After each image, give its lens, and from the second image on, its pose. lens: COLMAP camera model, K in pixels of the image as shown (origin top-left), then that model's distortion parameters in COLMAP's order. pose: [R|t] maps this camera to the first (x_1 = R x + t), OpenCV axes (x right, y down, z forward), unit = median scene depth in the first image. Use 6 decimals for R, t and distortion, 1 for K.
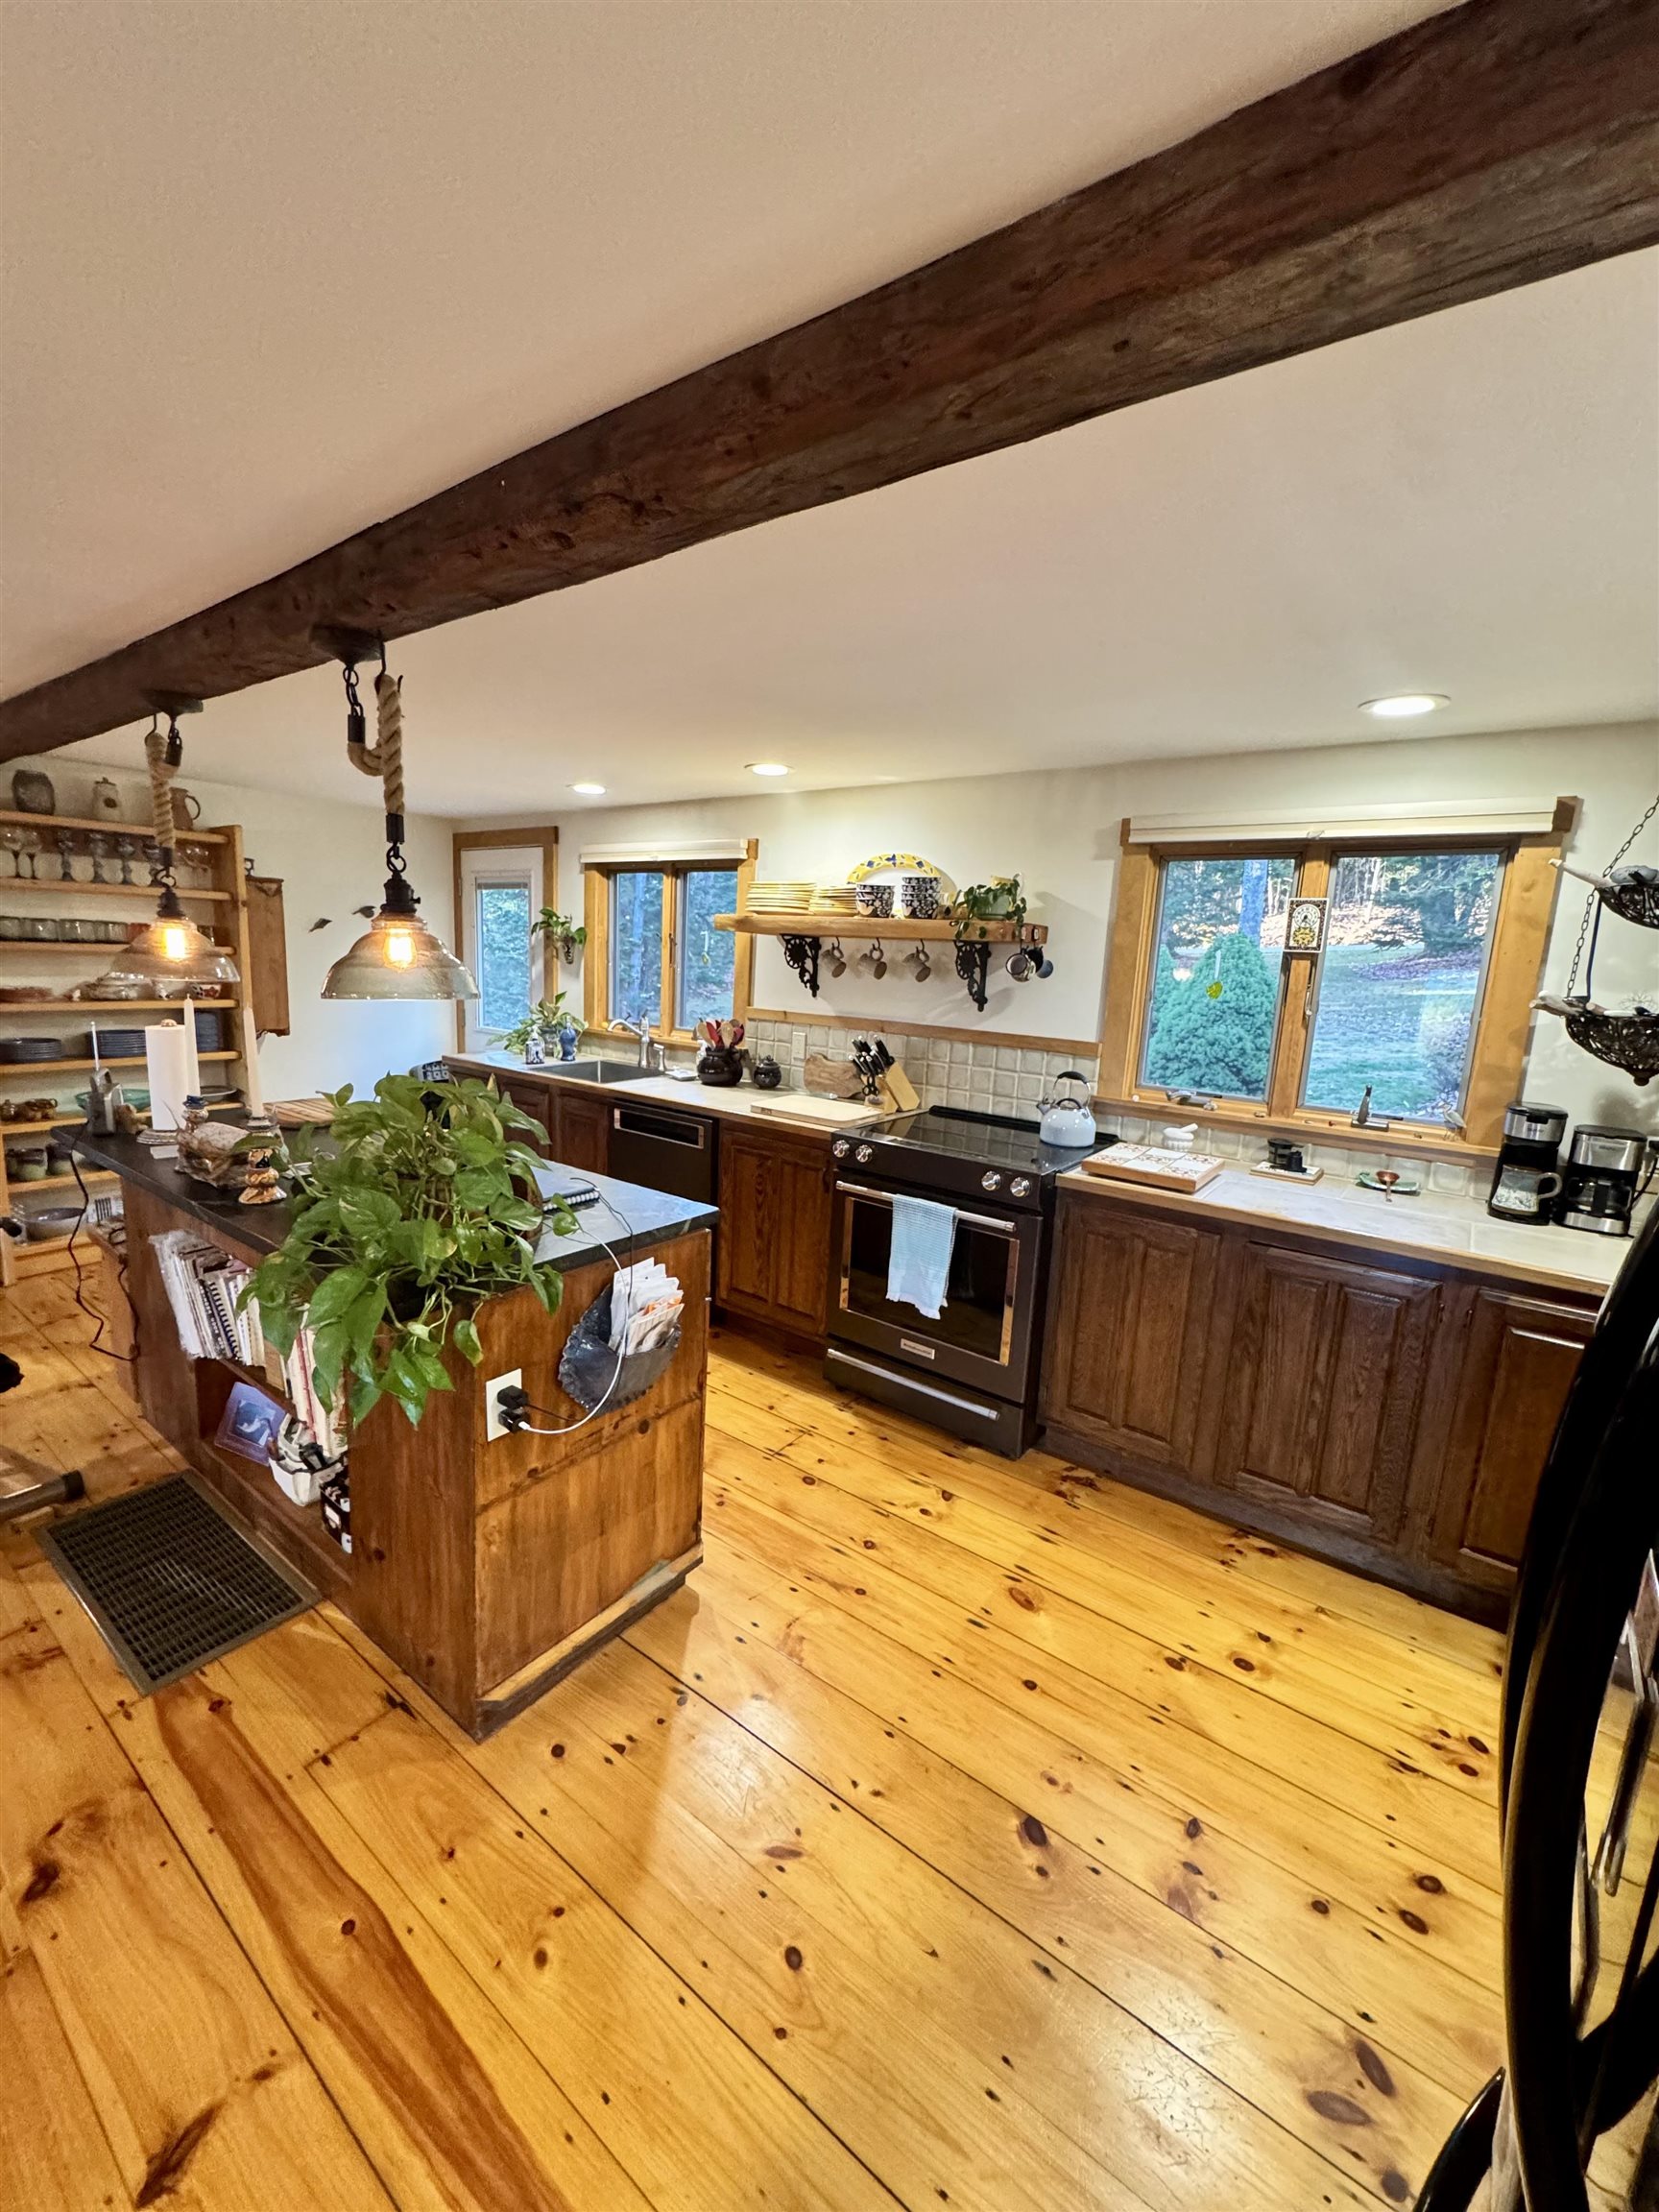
lens RADIAL K [[880.3, 0, 829.5], [0, 880.3, 1106.0], [0, 0, 1]] dist [-0.000162, 0.000041]
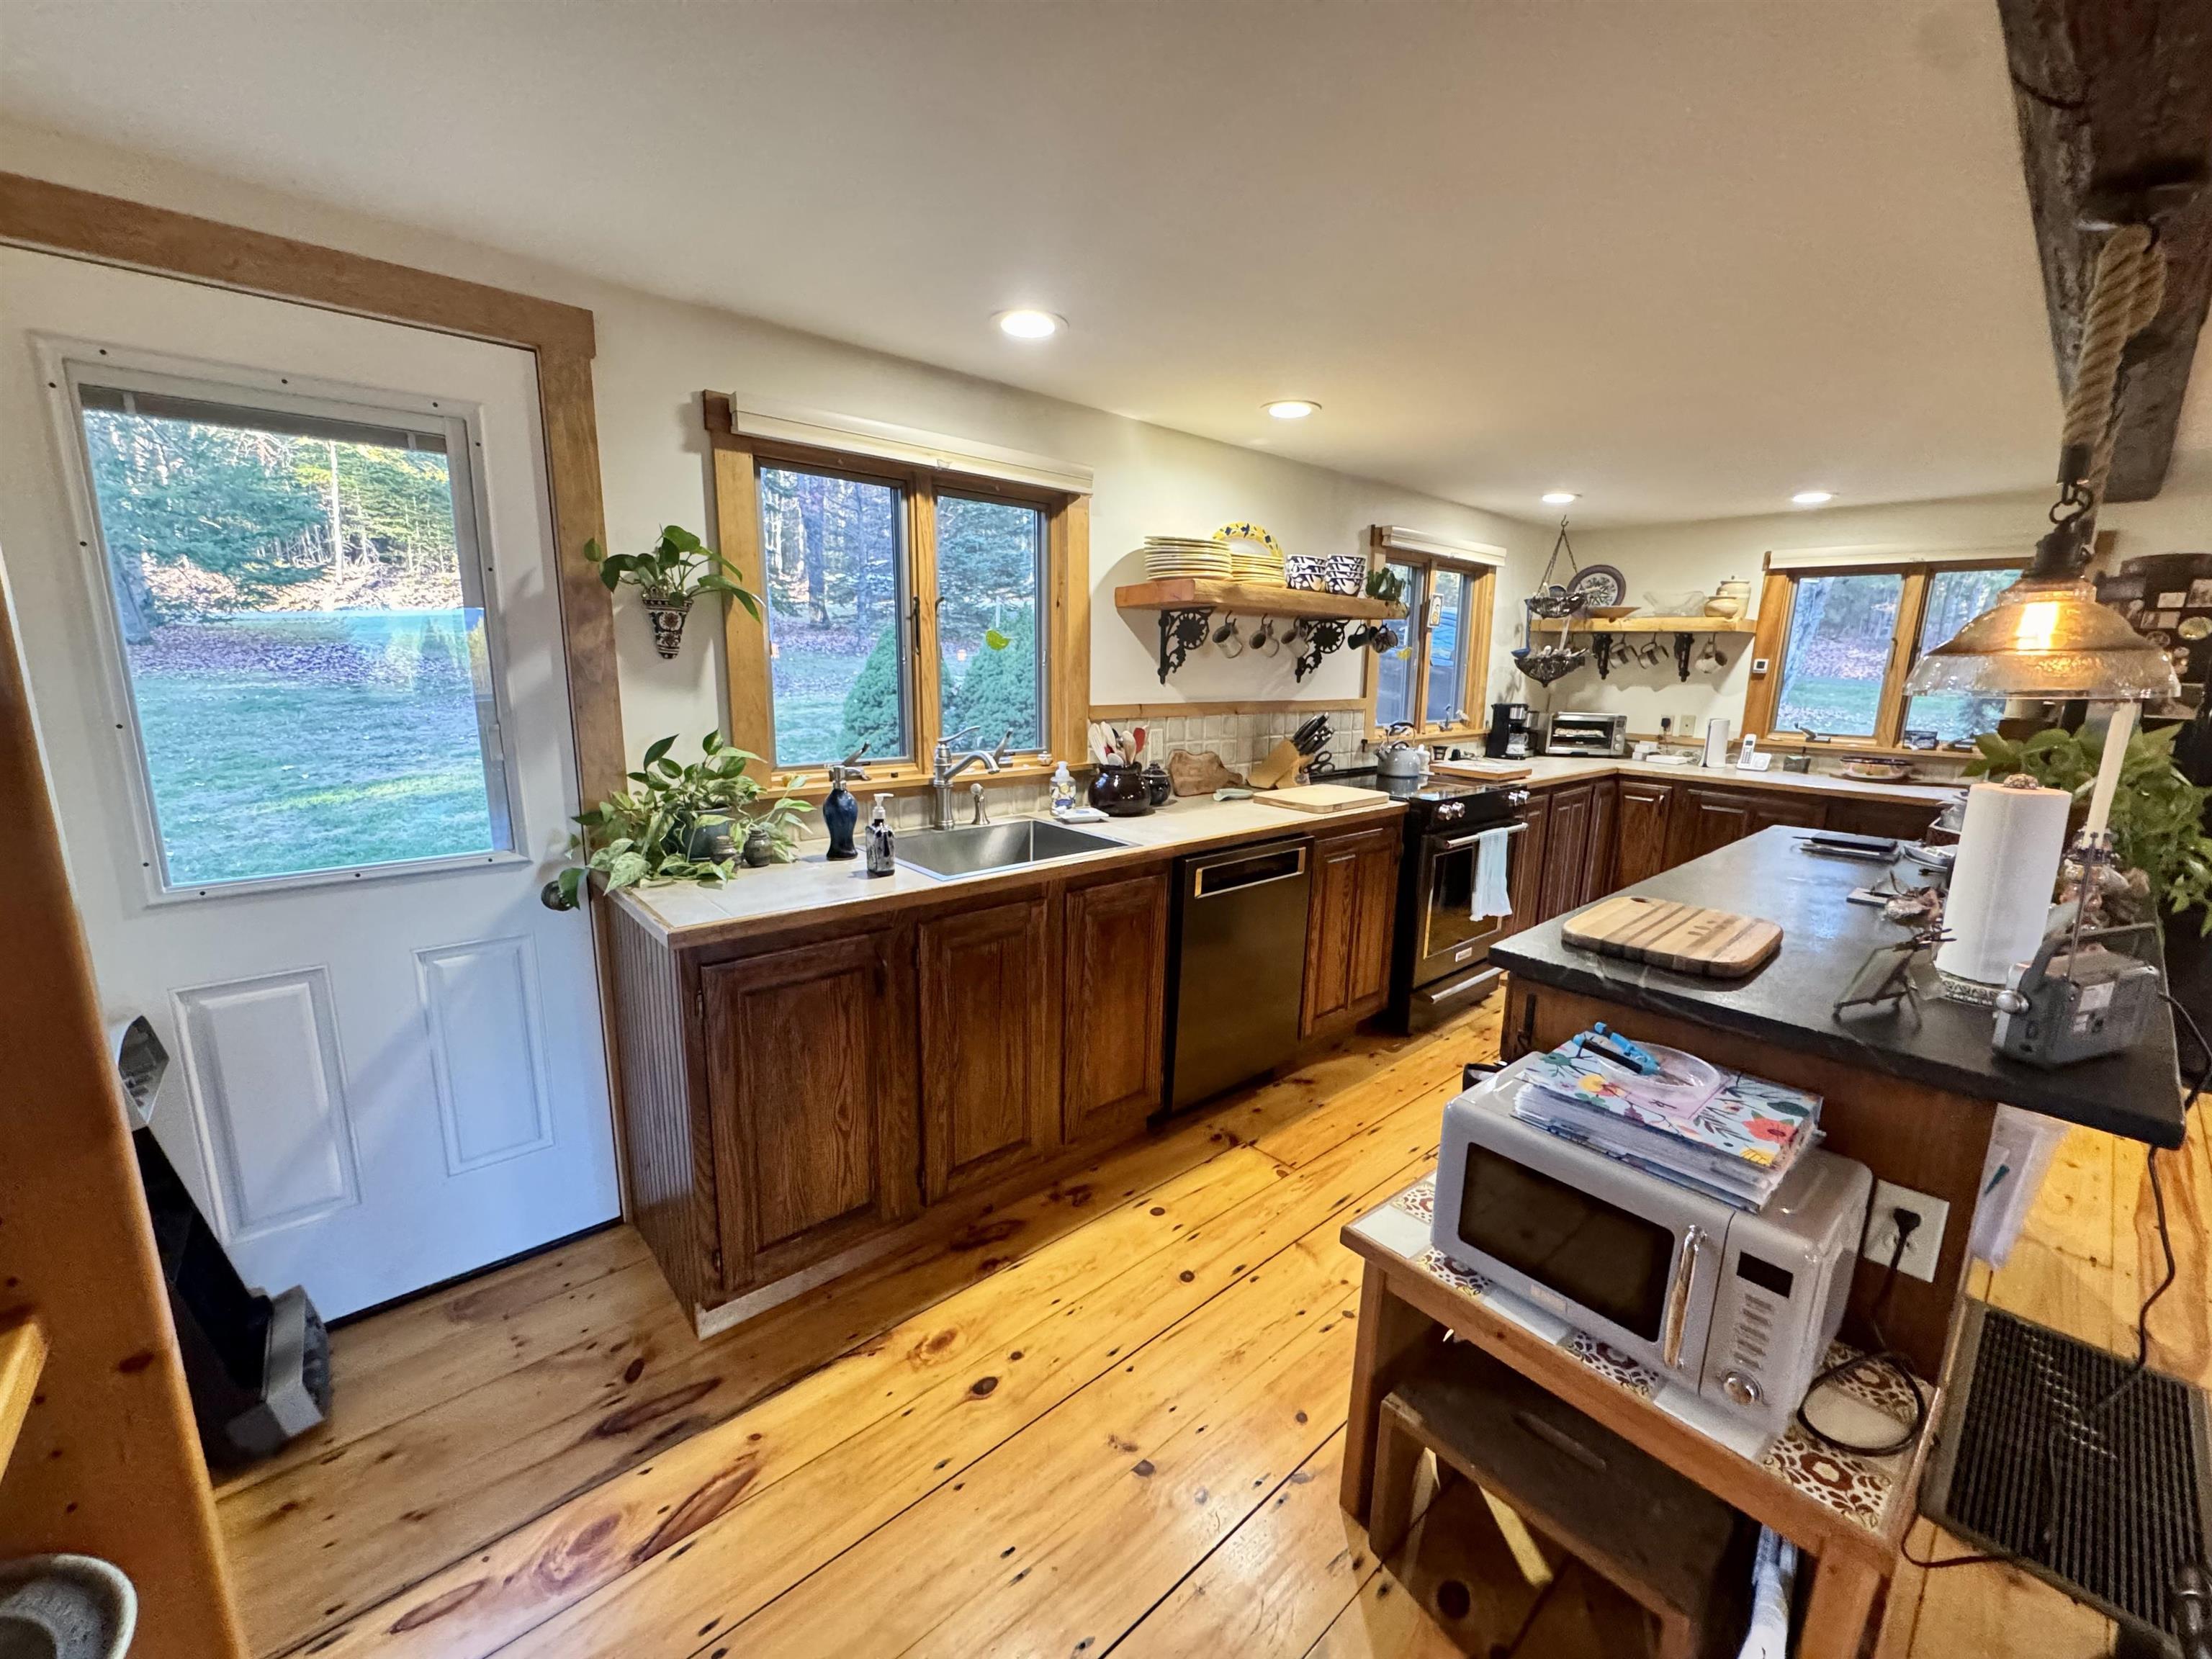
lens RADIAL K [[879.9, 0, 1106.0], [0, 879.9, 829.5], [0, 0, 1]] dist [-0.004141, 0.000416]
pose [[0.211124, -0.224057, 0.951433, -1.650243], [0.164975, 0.967578, 0.191251, -0.307394], [-0.963436, 0.116585, 0.241243, 1.688570]]
